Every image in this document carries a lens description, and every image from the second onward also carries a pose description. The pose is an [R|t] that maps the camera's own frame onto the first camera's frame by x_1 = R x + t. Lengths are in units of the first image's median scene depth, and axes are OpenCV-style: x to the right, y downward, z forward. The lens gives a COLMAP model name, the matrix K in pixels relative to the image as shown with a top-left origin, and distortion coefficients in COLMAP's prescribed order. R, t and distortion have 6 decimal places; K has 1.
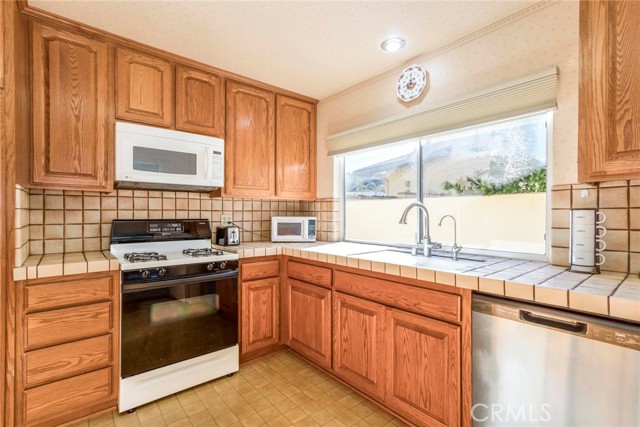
lens RADIAL K [[302.6, 0, 317.8], [0, 302.6, 214.1], [0, 0, 1]] dist [-0.002442, 0.011851]
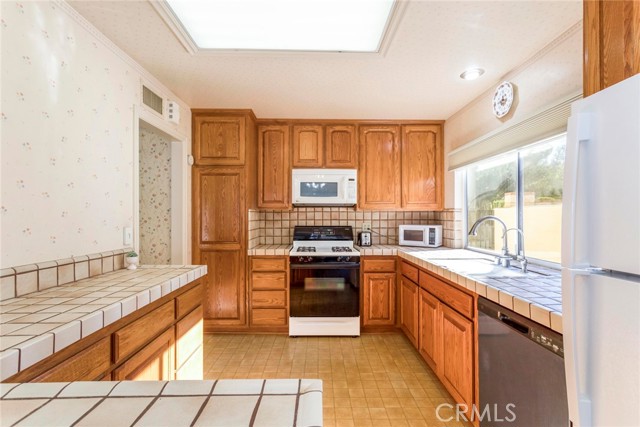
lens RADIAL K [[302.6, 0, 321.2], [0, 302.6, 214.8], [0, 0, 1]] dist [-0.002442, 0.011851]
pose [[0.775431, -0.005438, -0.631409, 0.468655], [0.001011, 0.999972, -0.007370, -0.029450], [0.631432, 0.005077, 0.775415, -0.193405]]
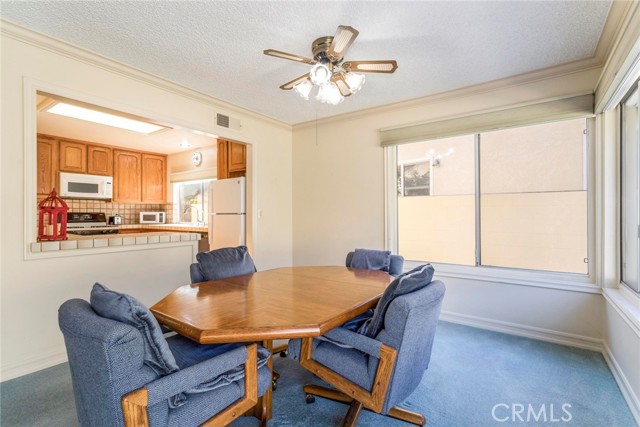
lens RADIAL K [[302.6, 0, 317.5], [0, 302.6, 211.6], [0, 0, 1]] dist [-0.002442, 0.011851]
pose [[0.969987, -0.002059, 0.243150, 0.651569], [0.004414, 0.999948, -0.009141, 0.038944], [-0.243119, 0.009940, 0.969946, -1.630893]]
